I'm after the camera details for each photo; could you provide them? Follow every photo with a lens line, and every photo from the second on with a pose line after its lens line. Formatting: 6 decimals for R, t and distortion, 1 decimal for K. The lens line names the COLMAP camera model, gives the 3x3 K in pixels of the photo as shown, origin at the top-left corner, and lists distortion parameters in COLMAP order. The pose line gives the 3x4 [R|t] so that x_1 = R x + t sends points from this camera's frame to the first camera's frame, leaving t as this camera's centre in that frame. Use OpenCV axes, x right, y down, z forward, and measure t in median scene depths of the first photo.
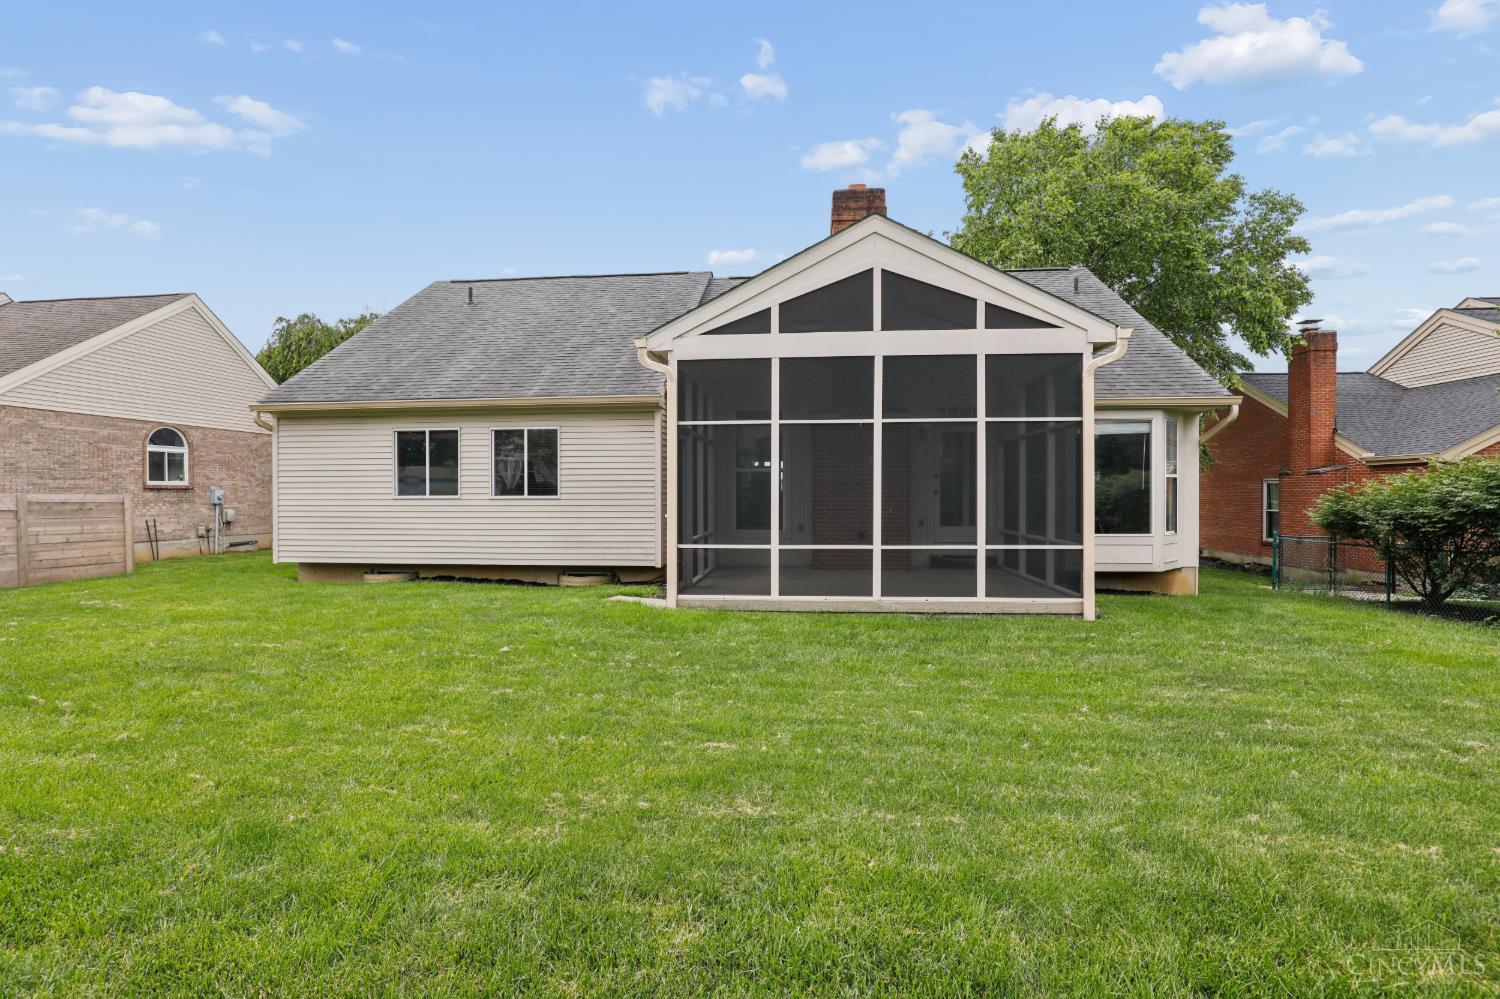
lens RADIAL K [[693.0, 0, 748.1], [0, 693.0, 489.3], [0, 0, 1]] dist [-0.033840, 0.005107]
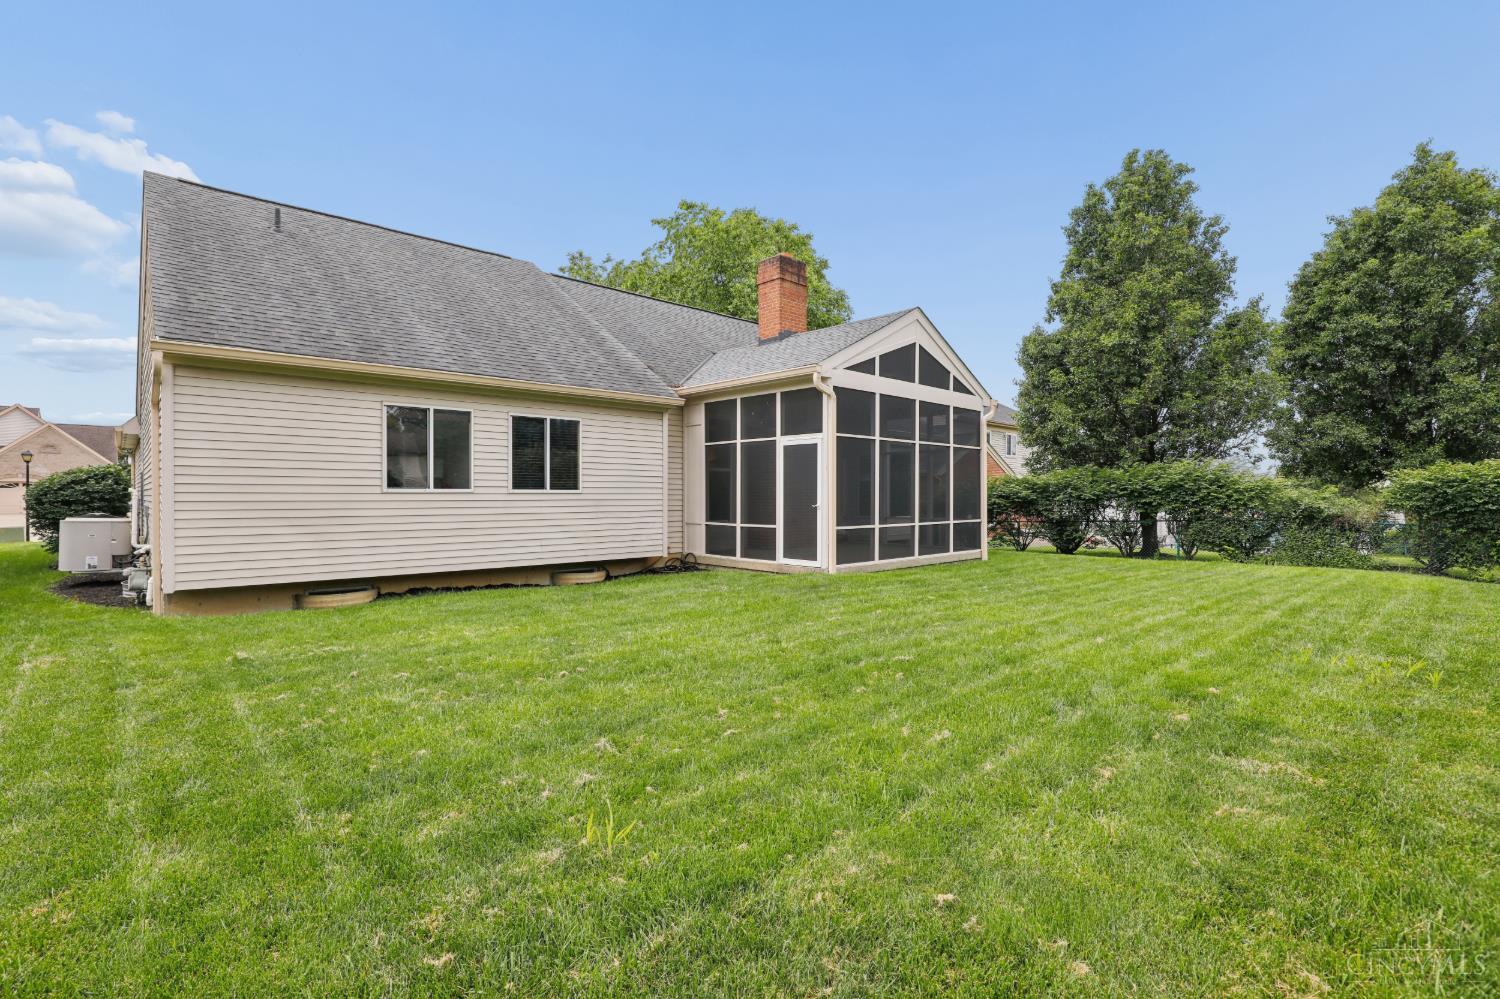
lens RADIAL K [[693.0, 0, 746.2], [0, 693.0, 491.1], [0, 0, 1]] dist [-0.033840, 0.005107]
pose [[0.655384, 0.003181, 0.755289, -1.226590], [-0.008365, 0.999960, 0.003048, 0.008676], [-0.755250, -0.008315, 0.655384, 0.273647]]
